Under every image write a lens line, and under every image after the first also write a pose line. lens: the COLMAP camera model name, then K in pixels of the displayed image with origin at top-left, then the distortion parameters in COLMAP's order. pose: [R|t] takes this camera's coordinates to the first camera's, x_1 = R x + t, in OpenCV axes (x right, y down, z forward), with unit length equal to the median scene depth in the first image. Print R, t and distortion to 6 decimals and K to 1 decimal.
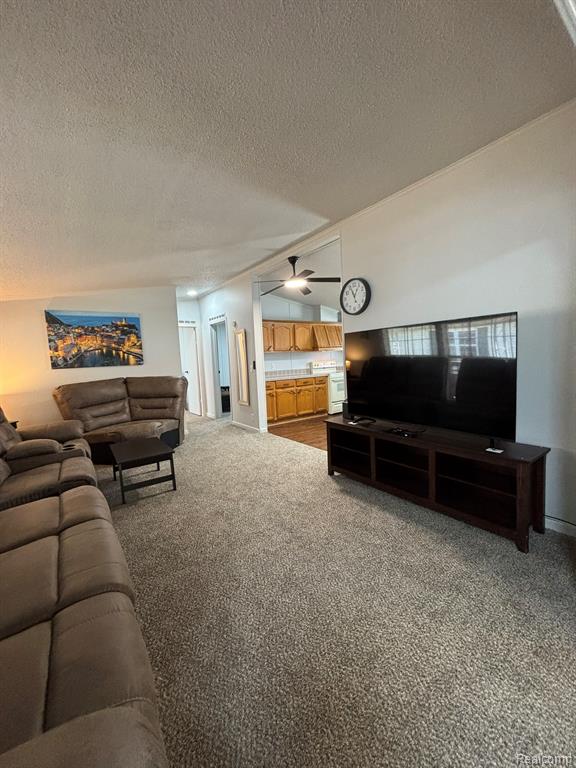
lens RADIAL K [[309.4, 0, 290.7], [0, 309.4, 383.4], [0, 0, 1]] dist [0.002250, -0.000535]
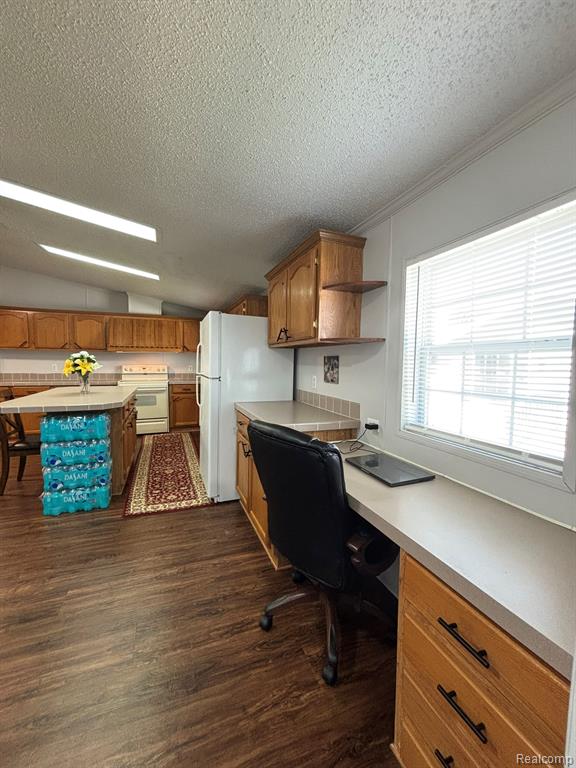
lens RADIAL K [[309.4, 0, 285.3], [0, 309.4, 378.7], [0, 0, 1]] dist [0.002250, -0.000535]
pose [[0.960489, 0.068249, -0.269819, 1.177041], [-0.072186, 0.997380, -0.004686, -0.106960], [0.268793, 0.023978, 0.962900, 0.623238]]
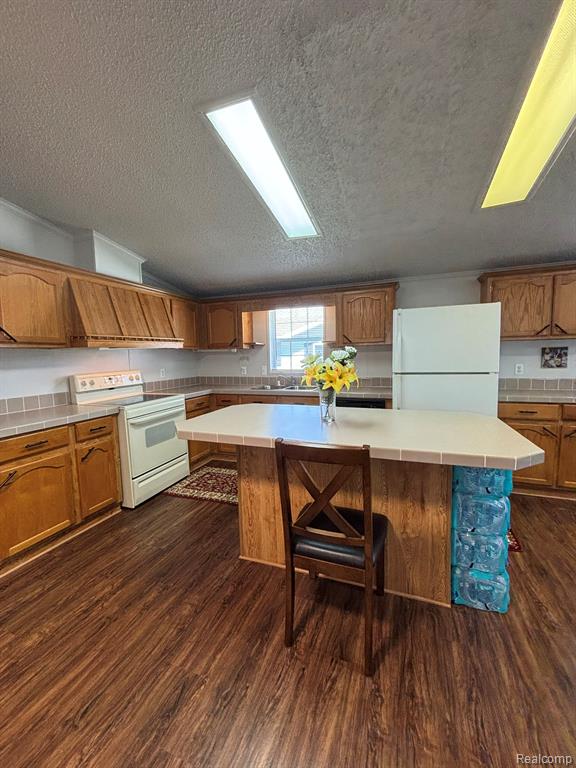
lens RADIAL K [[309.4, 0, 287.9], [0, 309.4, 384.1], [0, 0, 1]] dist [0.002250, -0.000535]
pose [[0.841942, -0.028697, 0.538804, 0.148367], [0.029115, 0.999546, 0.007740, -0.093357], [-0.538781, 0.009170, 0.842396, 0.916082]]
